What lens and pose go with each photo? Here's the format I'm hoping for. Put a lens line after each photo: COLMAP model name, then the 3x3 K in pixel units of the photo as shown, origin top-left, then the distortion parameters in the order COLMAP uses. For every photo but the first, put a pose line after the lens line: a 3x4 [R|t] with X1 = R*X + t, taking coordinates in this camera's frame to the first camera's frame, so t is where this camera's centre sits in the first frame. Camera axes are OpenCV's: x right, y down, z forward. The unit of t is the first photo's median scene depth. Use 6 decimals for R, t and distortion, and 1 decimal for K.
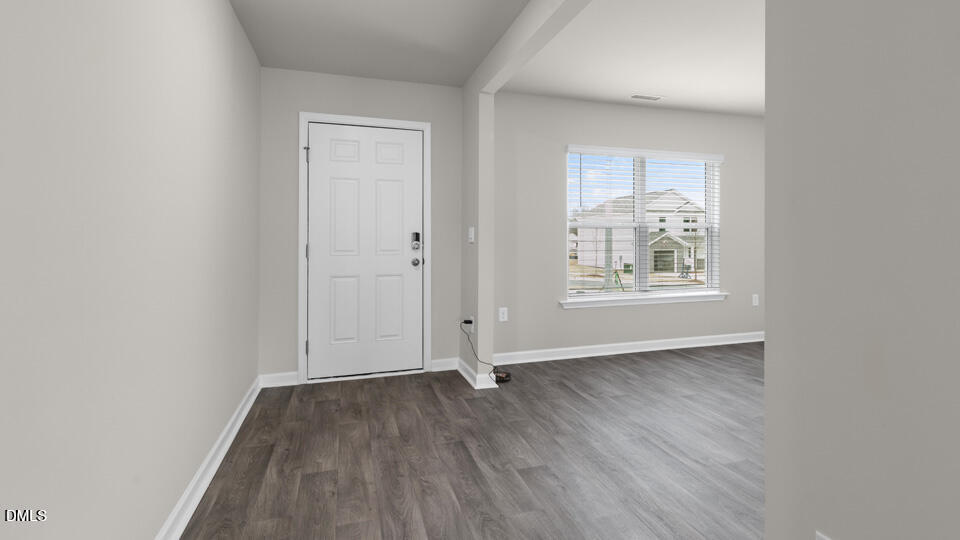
lens RADIAL K [[443.9, 0, 479.2], [0, 443.9, 238.0], [0, 0, 1]] dist [0.002239, 0.000148]
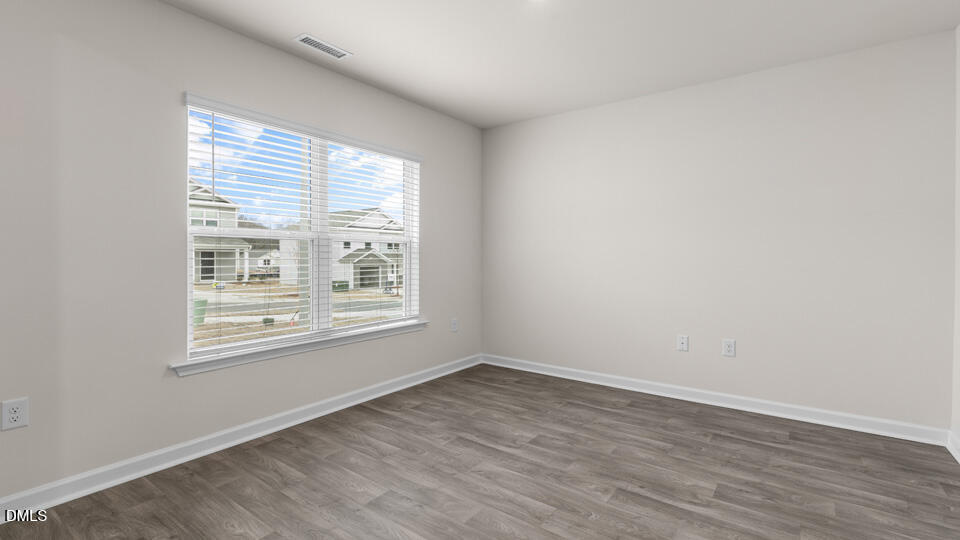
lens RADIAL K [[438.1, 0, 480.0], [0, 438.1, 270.0], [0, 0, 1]] dist [0.001630, 0.000268]
pose [[0.803683, -0.012927, 0.594917, 0.145870], [-0.007895, 0.999444, 0.032382, 0.000470], [-0.595006, -0.030722, 0.803134, 0.274477]]
